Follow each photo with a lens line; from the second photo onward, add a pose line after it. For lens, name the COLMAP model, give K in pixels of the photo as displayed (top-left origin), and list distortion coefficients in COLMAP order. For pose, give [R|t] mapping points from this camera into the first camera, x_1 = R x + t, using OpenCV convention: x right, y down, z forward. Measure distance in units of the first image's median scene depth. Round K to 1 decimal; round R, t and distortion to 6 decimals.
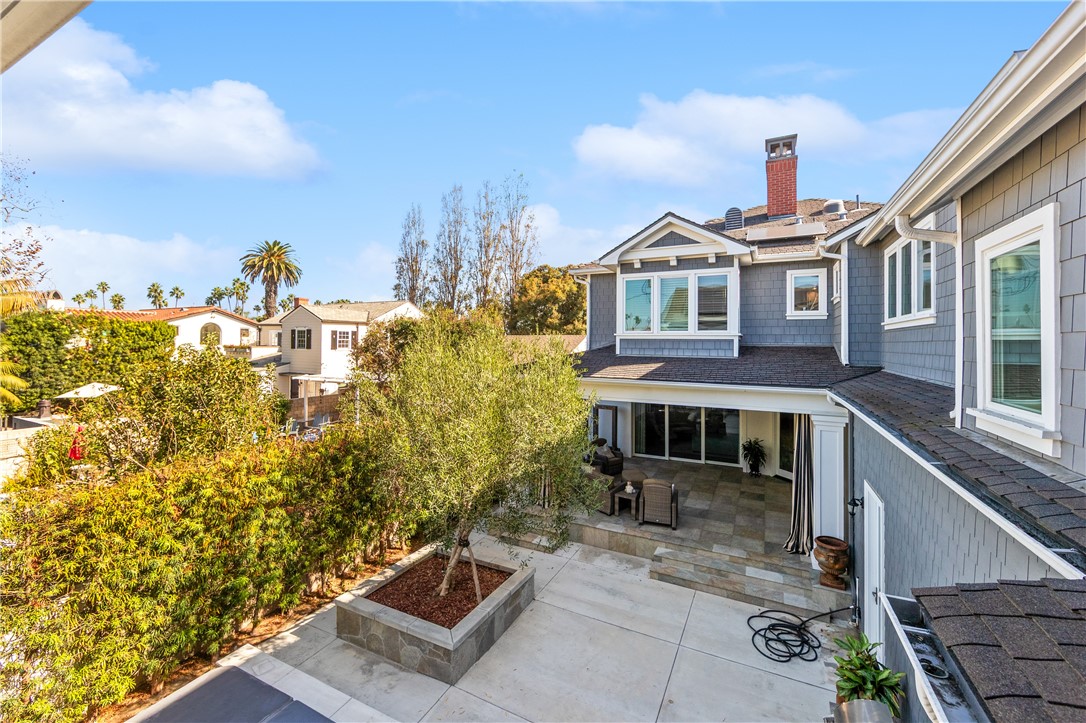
lens RADIAL K [[428.6, 0, 560.2], [0, 428.6, 340.8], [0, 0, 1]] dist [-0.001347, -0.000864]
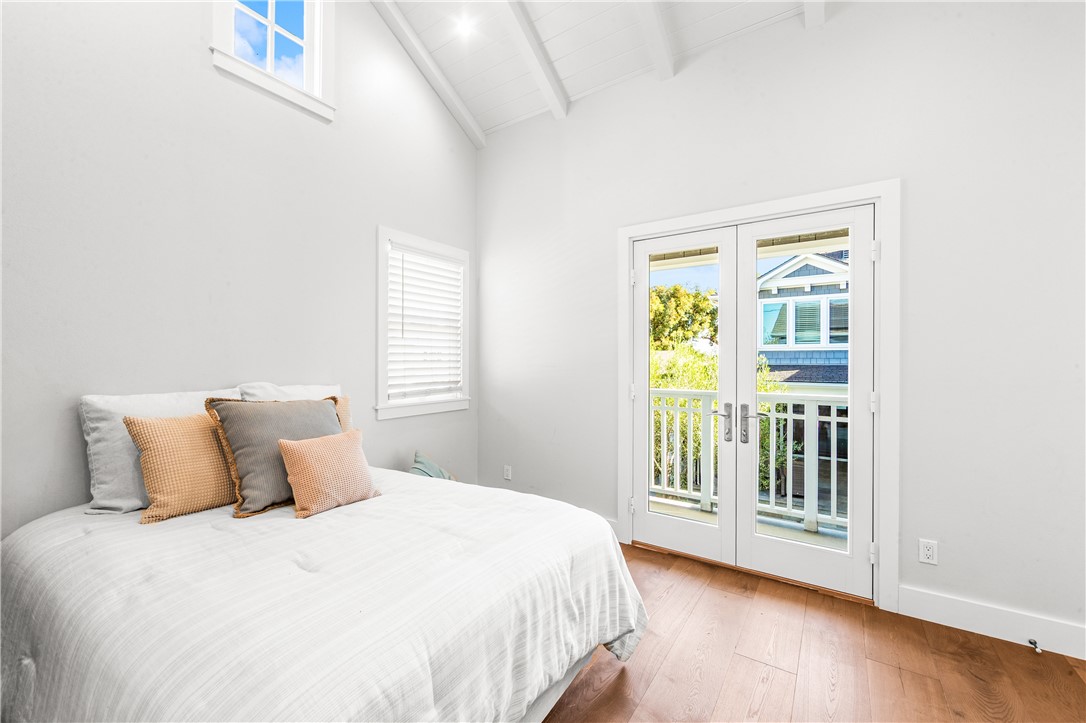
lens RADIAL K [[428.6, 0, 544.1], [0, 428.6, 361.0], [0, 0, 1]] dist [-0.001347, -0.000864]
pose [[0.989789, -0.010326, -0.142167, -0.316905], [0.011127, 0.999926, 0.004839, 0.011727], [0.142106, -0.006371, 0.989831, -0.340755]]
